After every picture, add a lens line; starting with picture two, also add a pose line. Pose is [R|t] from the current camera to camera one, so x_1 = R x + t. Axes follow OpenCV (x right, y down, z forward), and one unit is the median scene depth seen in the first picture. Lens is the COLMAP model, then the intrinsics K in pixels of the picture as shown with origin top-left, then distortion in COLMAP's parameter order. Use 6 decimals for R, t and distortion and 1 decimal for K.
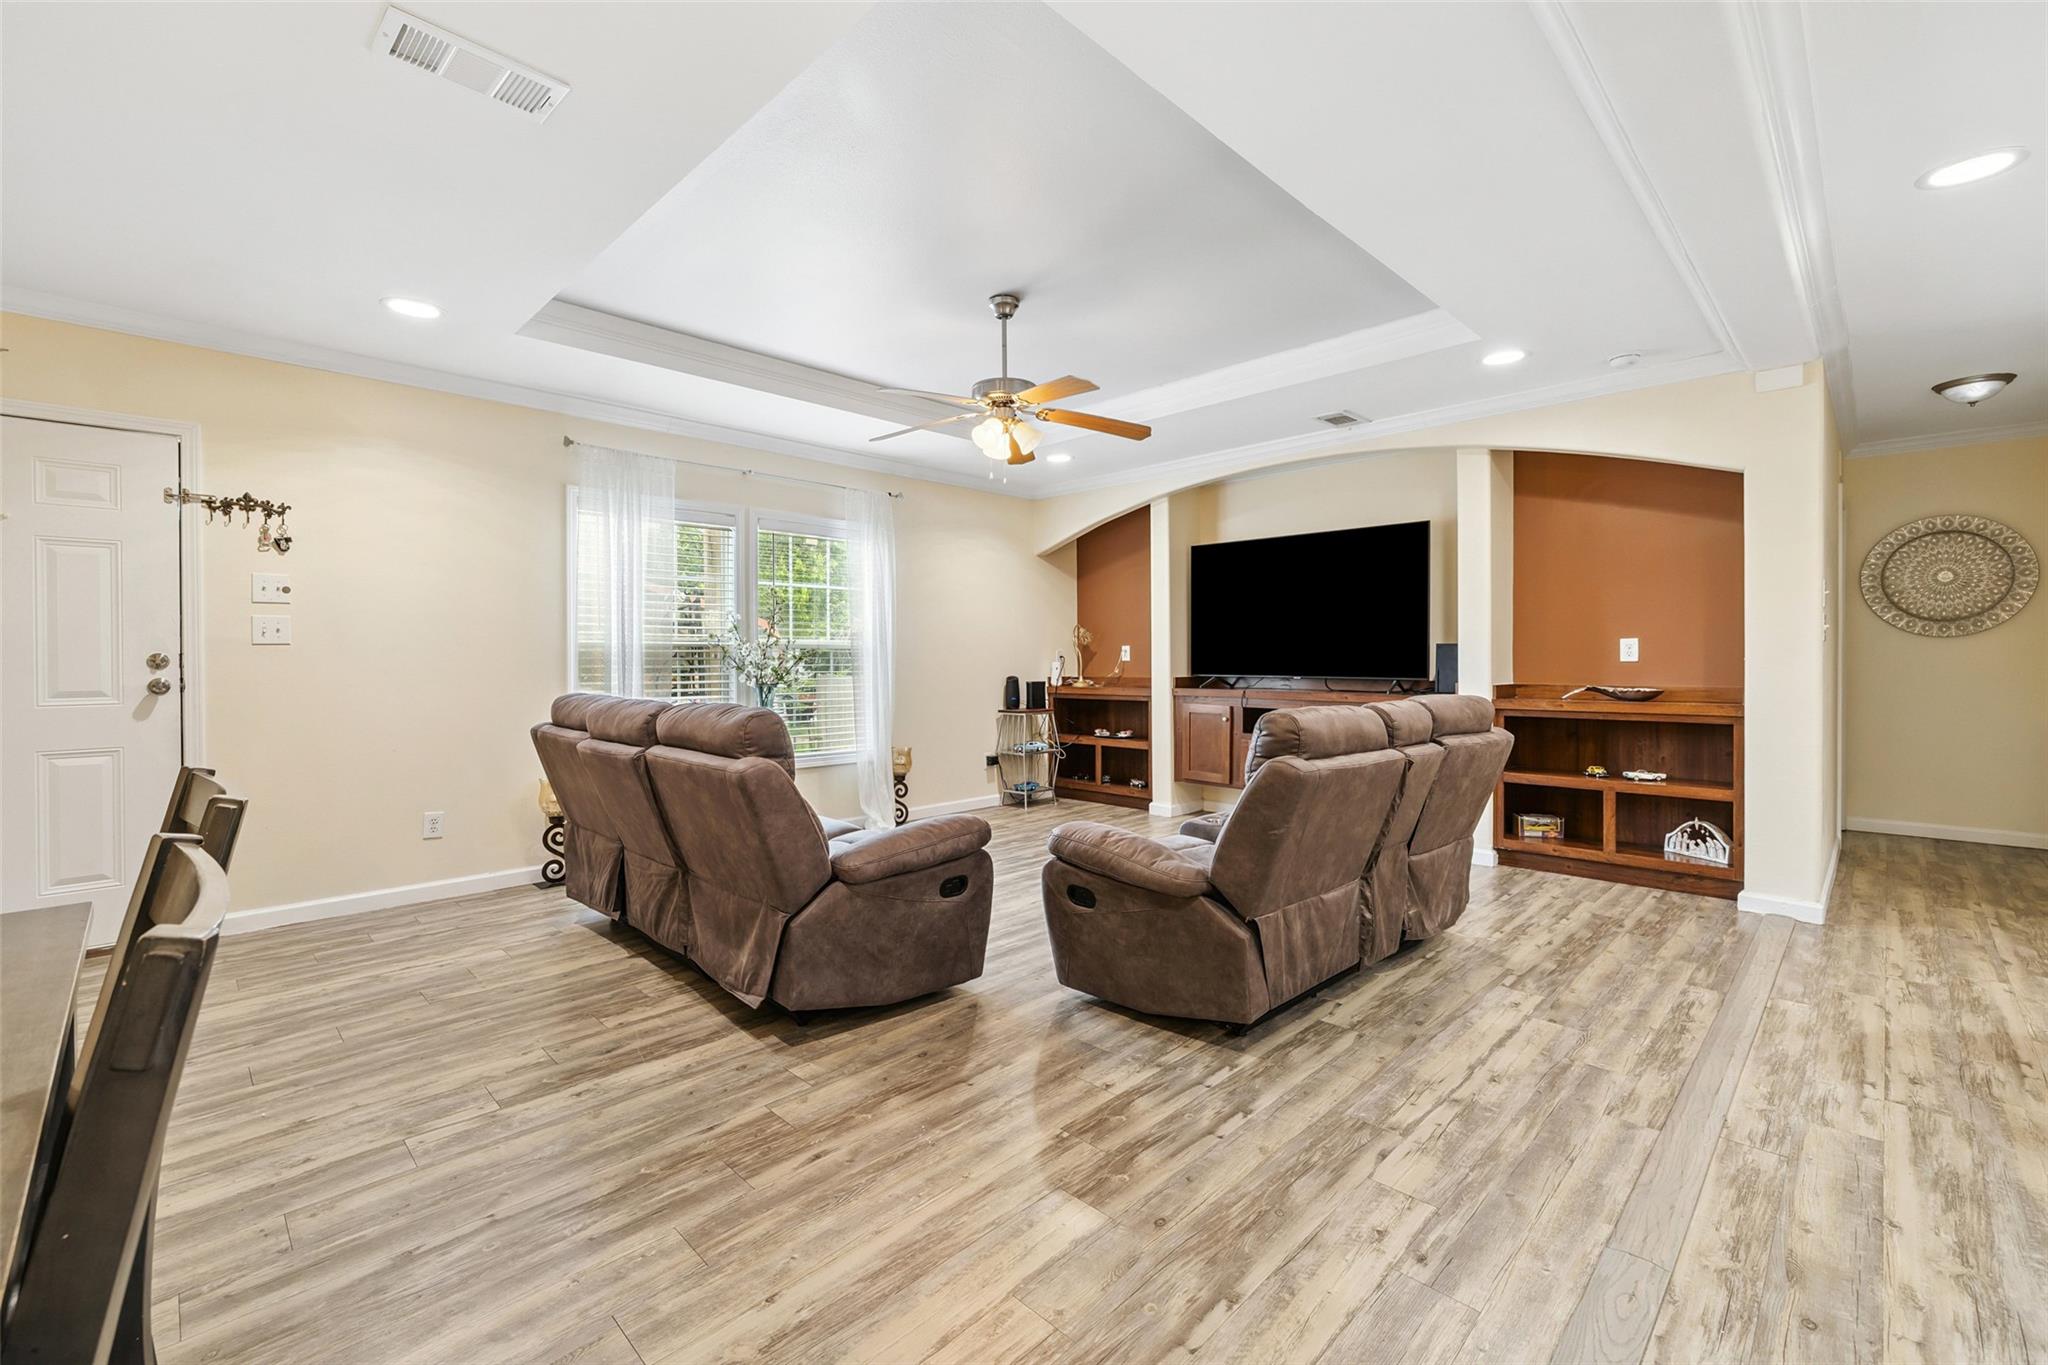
lens RADIAL K [[864.2, 0, 1024.0], [0, 864.2, 682.5], [0, 0, 1]] dist [0.001484, 0.000052]
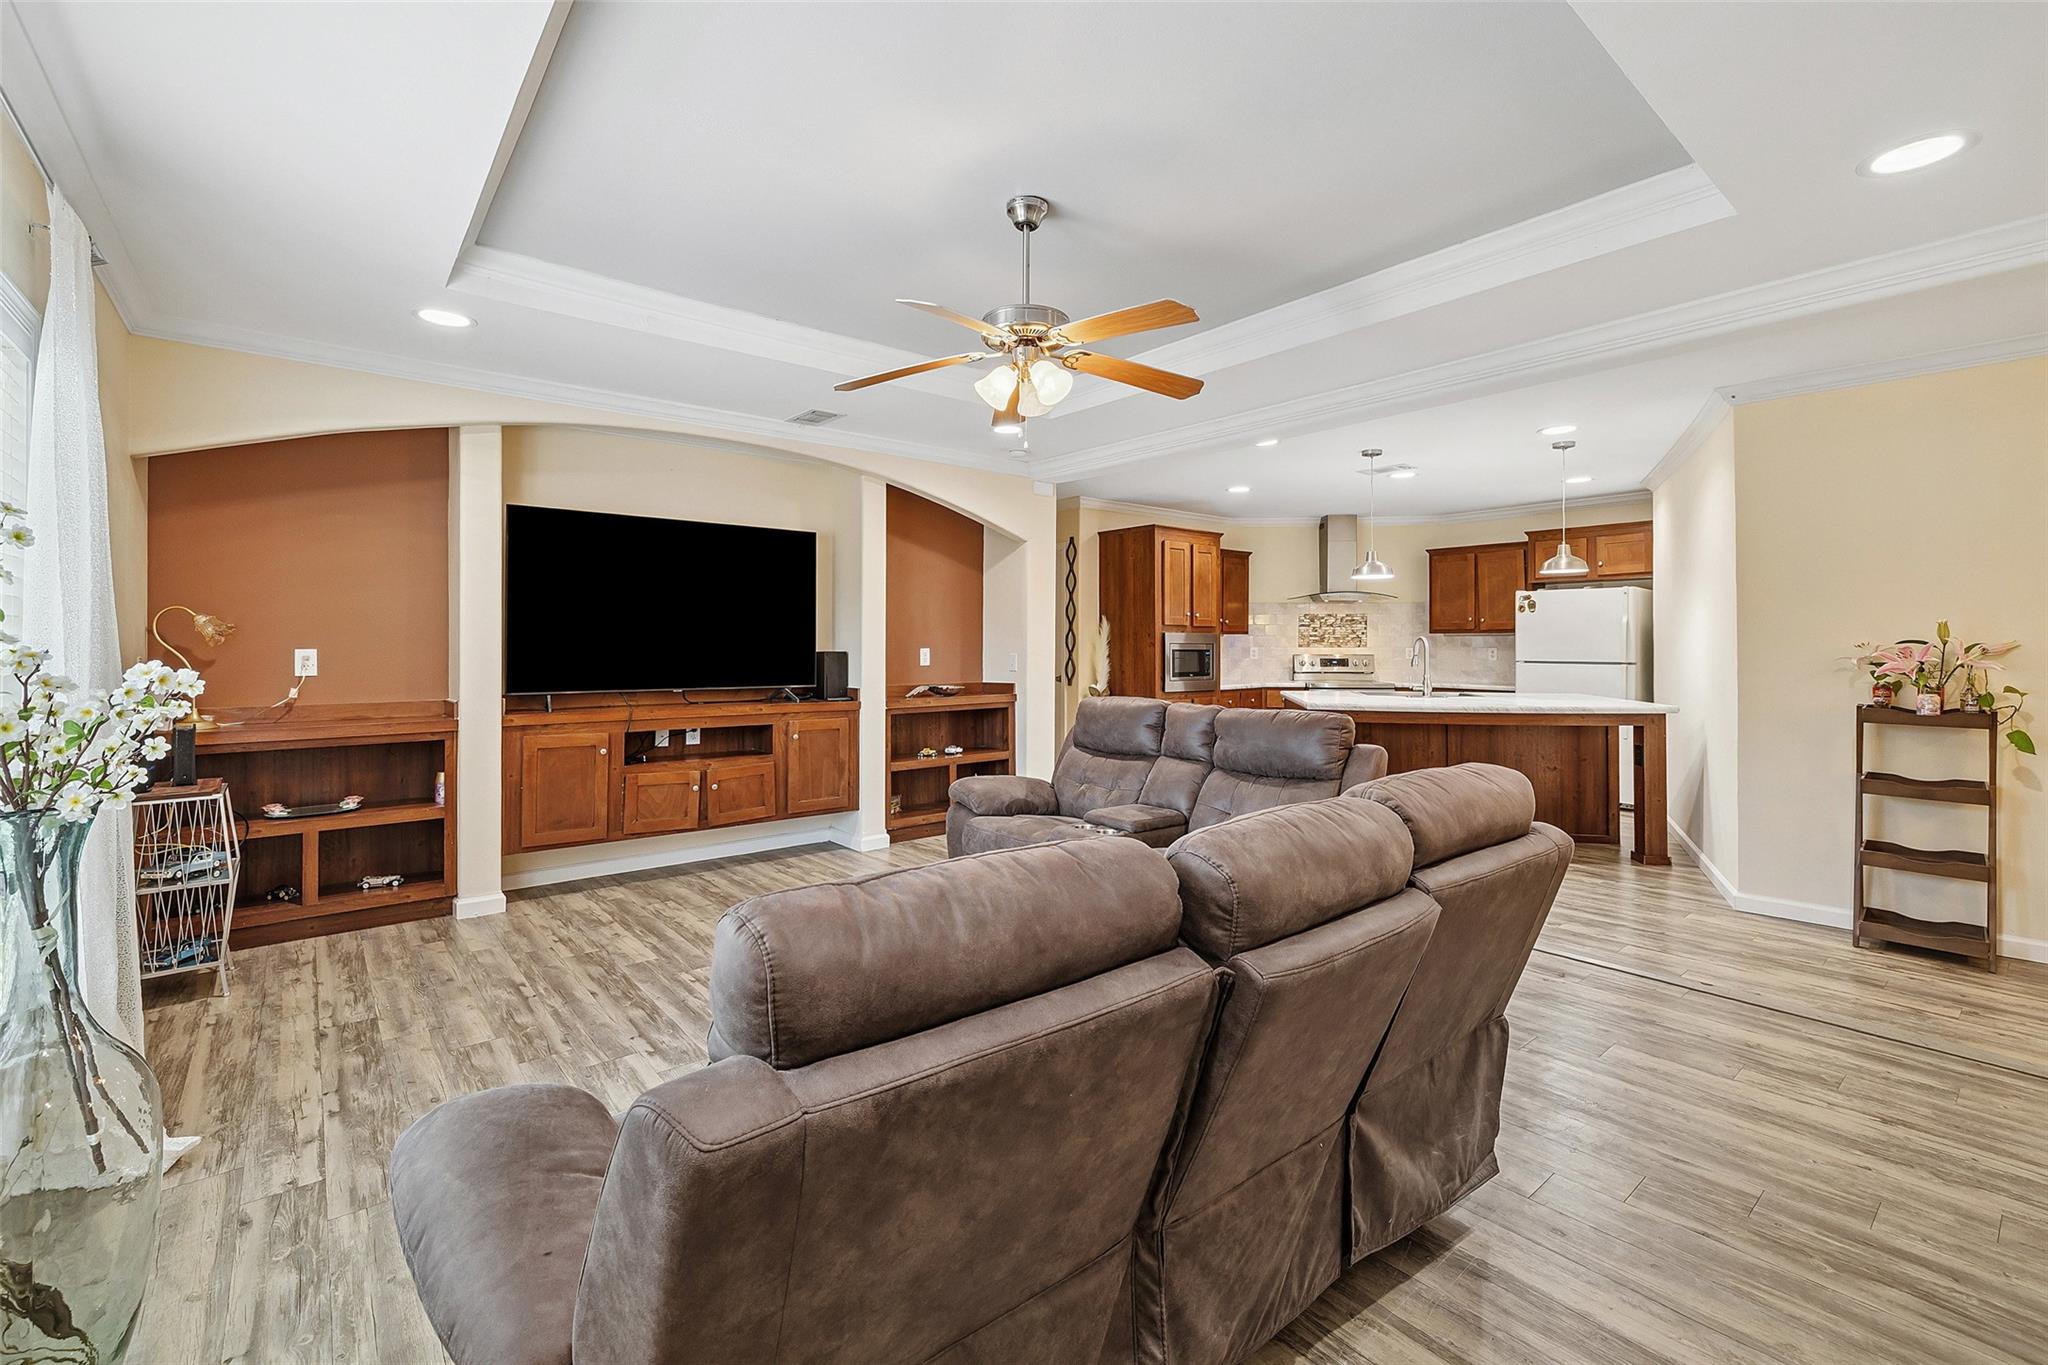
lens RADIAL K [[885.6, 0, 1008.0], [0, 885.6, 640.0], [0, 0, 1]] dist [0.000581, 0.000009]
pose [[0.106147, 0.012272, 0.994275, -0.587262], [0.030691, 0.999407, -0.015611, -0.037281], [-0.993877, 0.032173, 0.105708, 0.701198]]
